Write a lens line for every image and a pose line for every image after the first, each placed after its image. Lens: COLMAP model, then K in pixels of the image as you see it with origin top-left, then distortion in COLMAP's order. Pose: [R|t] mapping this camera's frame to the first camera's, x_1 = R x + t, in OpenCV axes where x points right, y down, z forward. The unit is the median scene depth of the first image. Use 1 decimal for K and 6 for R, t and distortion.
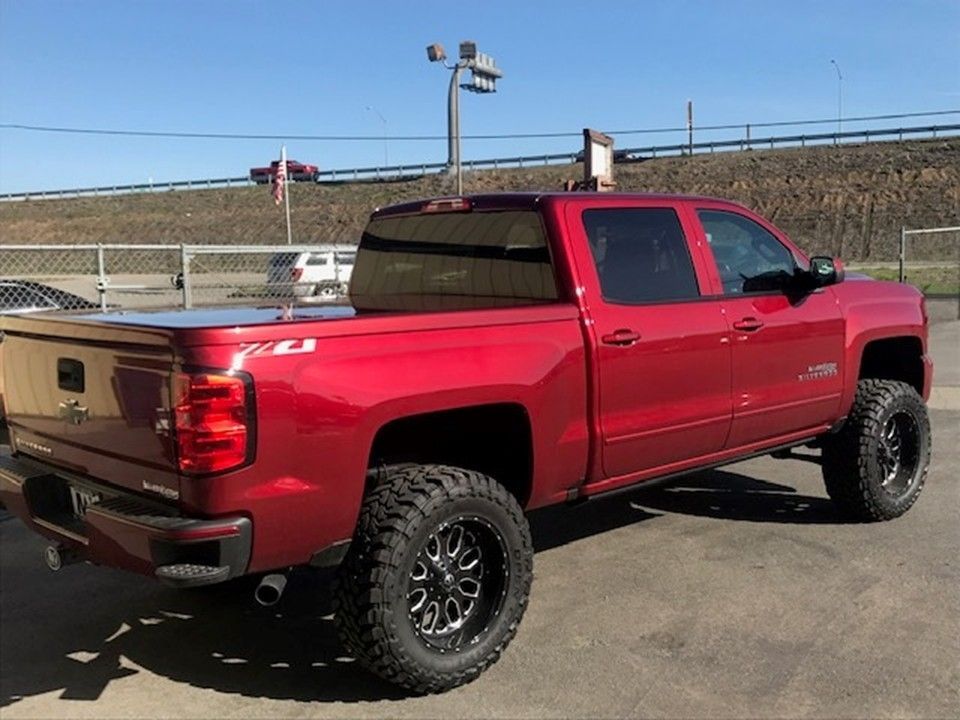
lens RADIAL K [[1058.4, 0, 480.9], [0, 1058.4, 339.3], [0, 0, 1]] dist [0.128785, -0.286840]
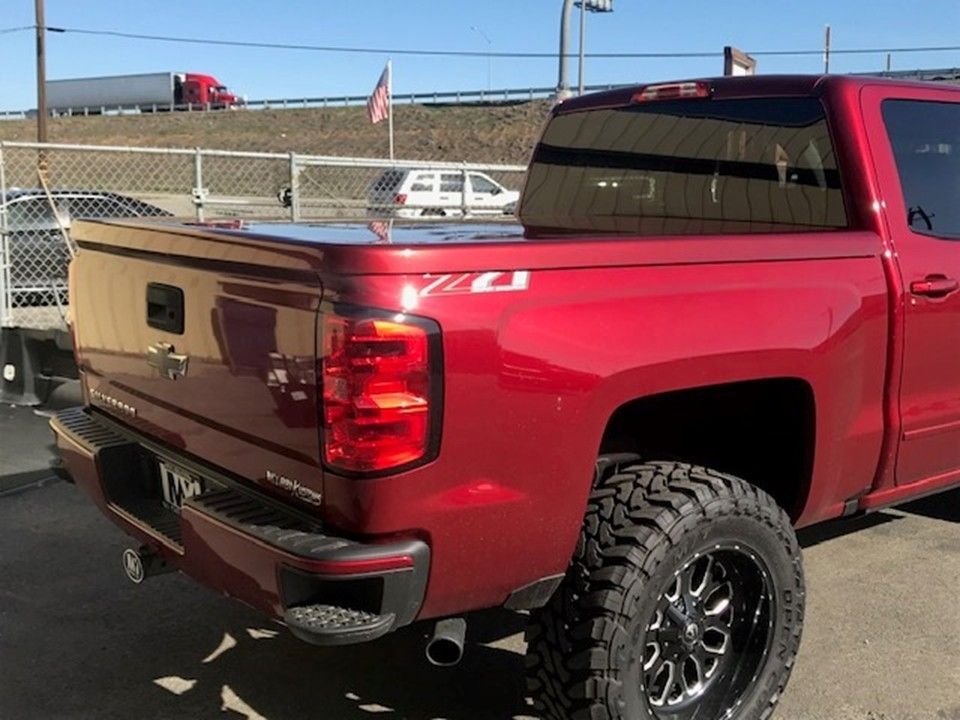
lens RADIAL K [[1117.2, 0, 480.0], [0, 1117.2, 360.0], [0, 0, 1]] dist [0.012070, -0.022767]
pose [[0.995302, 0.047001, -0.084641, -0.107322], [-0.040693, 0.996371, 0.074765, 0.003791], [0.087848, -0.070969, 0.993603, 0.272138]]
